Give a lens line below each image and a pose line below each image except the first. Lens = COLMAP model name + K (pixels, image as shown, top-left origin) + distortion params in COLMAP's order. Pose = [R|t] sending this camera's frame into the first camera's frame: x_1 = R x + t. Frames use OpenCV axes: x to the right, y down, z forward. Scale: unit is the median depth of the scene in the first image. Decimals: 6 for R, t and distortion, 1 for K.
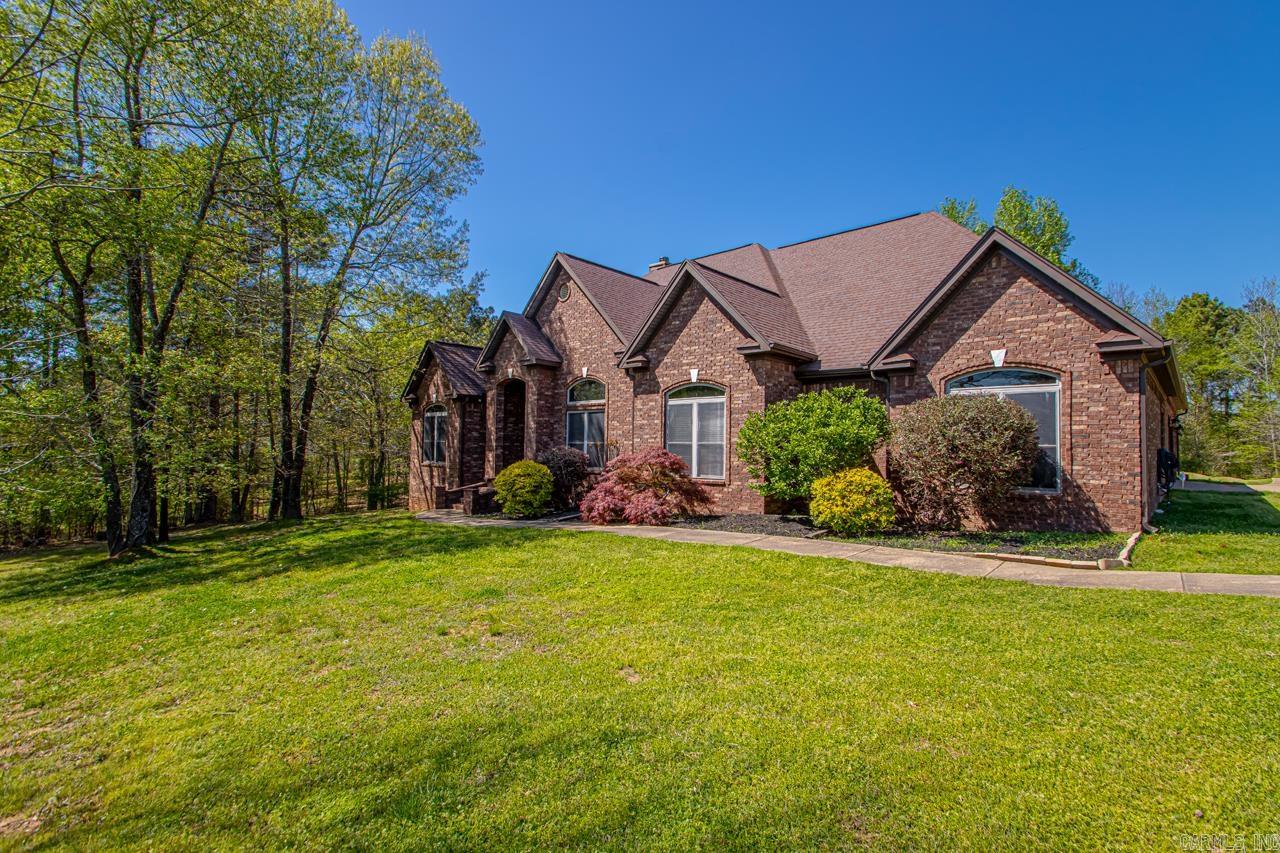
lens RADIAL K [[598.2, 0, 642.5], [0, 598.2, 428.0], [0, 0, 1]] dist [0.007788, -0.004055]
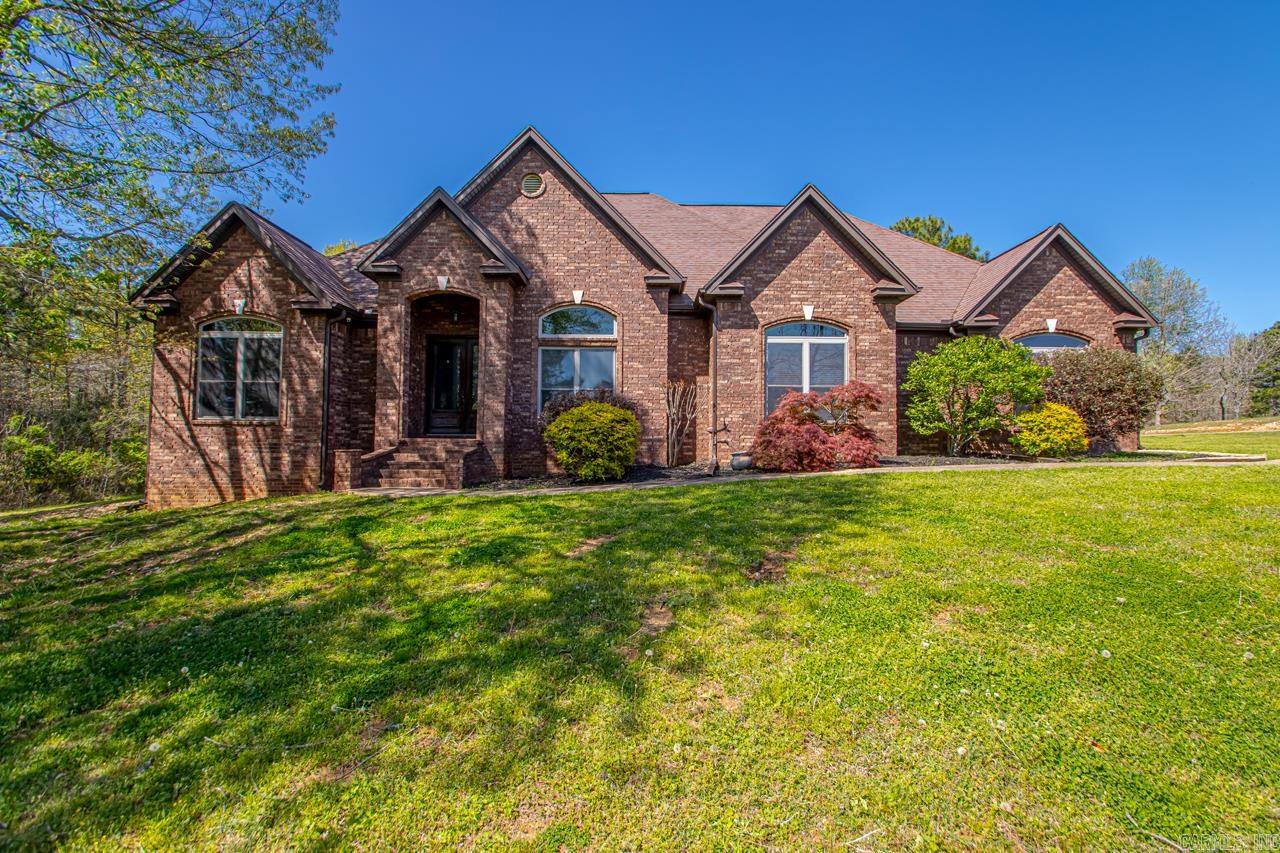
lens RADIAL K [[598.2, 0, 642.7], [0, 598.2, 428.5], [0, 0, 1]] dist [0.007788, -0.004055]
pose [[0.728186, 0.010498, 0.685299, -0.690370], [-0.018480, 0.999820, 0.004321, 0.086574], [-0.685130, -0.015810, 0.728249, 0.475224]]
